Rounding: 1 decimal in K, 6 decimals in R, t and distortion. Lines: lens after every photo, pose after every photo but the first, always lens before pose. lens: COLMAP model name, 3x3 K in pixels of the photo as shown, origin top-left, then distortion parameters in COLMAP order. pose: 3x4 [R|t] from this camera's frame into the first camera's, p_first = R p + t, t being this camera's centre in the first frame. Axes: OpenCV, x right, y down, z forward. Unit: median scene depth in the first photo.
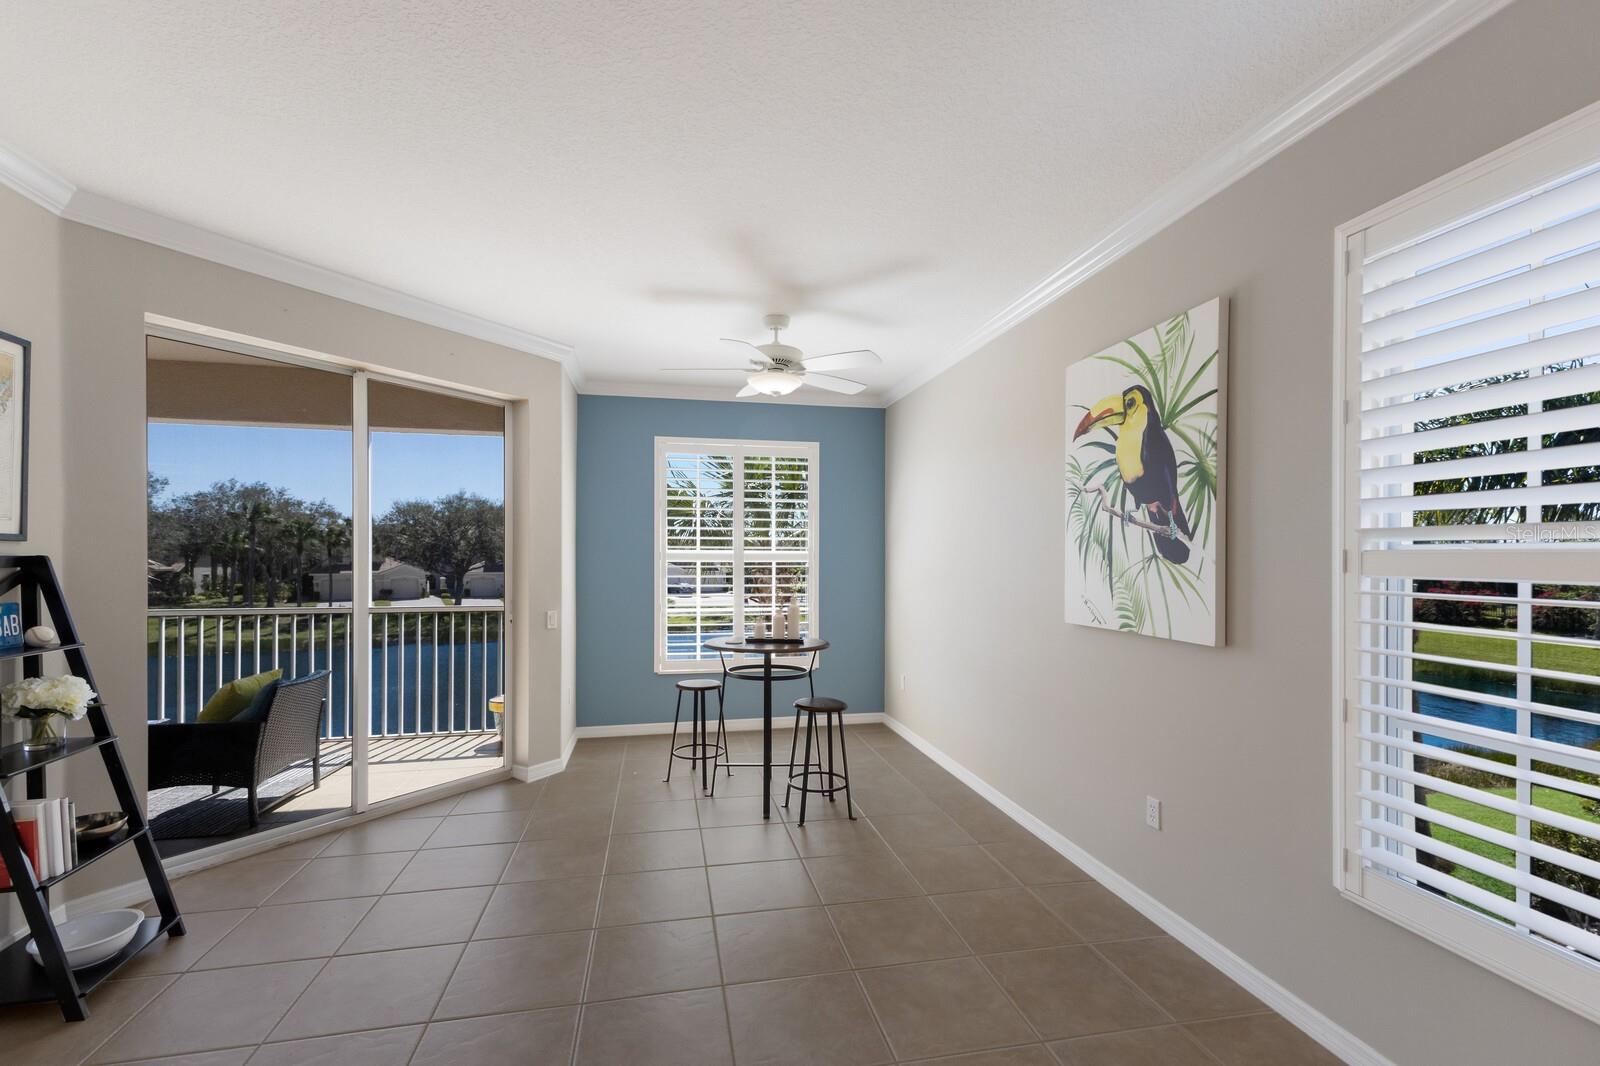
lens RADIAL K [[695.4, 0, 797.4], [0, 695.4, 552.2], [0, 0, 1]] dist [0.002739, -0.002384]
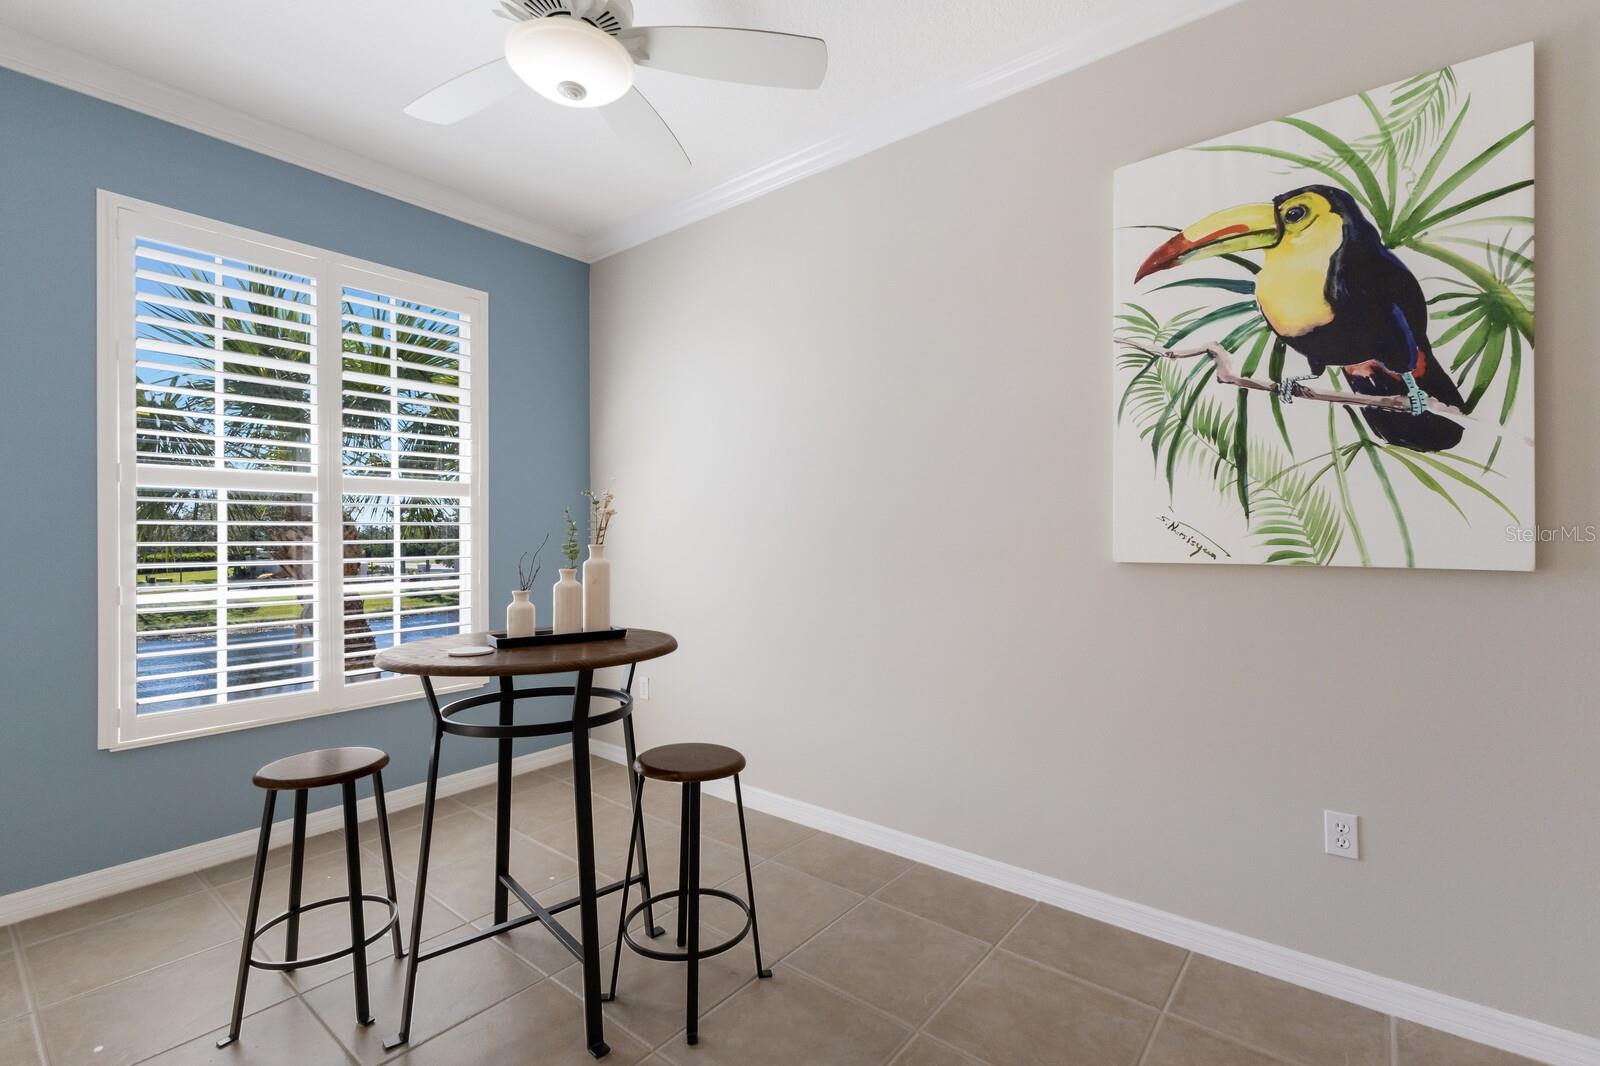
lens RADIAL K [[695.4, 0, 786.4], [0, 695.4, 532.3], [0, 0, 1]] dist [0.002739, -0.002384]
pose [[0.767229, -0.003277, 0.641365, -0.288673], [0.001452, 0.999993, 0.003373, 0.076810], [-0.641371, -0.001657, 0.767229, 0.757396]]
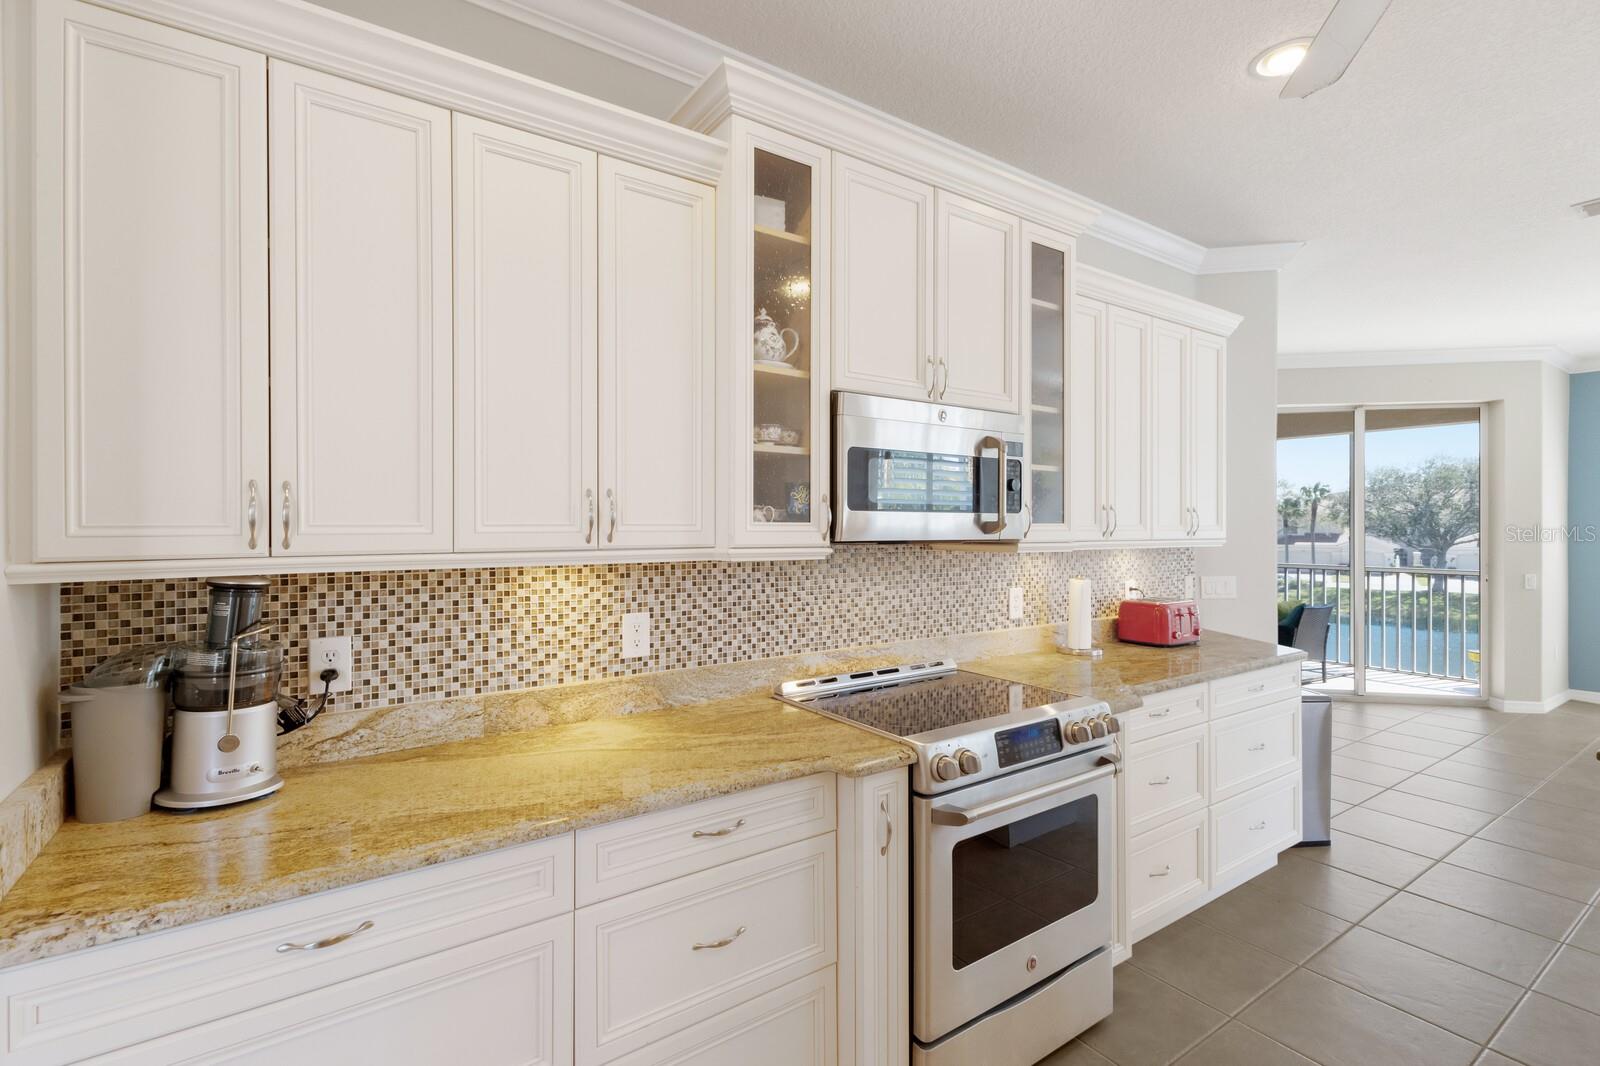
lens RADIAL K [[742.1, 0, 802.8], [0, 742.1, 527.2], [0, 0, 1]] dist [0.002059, 0.000350]
pose [[0.397593, 0.000341, -0.917562, 0.474500], [0.005406, 0.999982, 0.002714, -0.006985], [0.917546, -0.006039, 0.397584, -0.957917]]
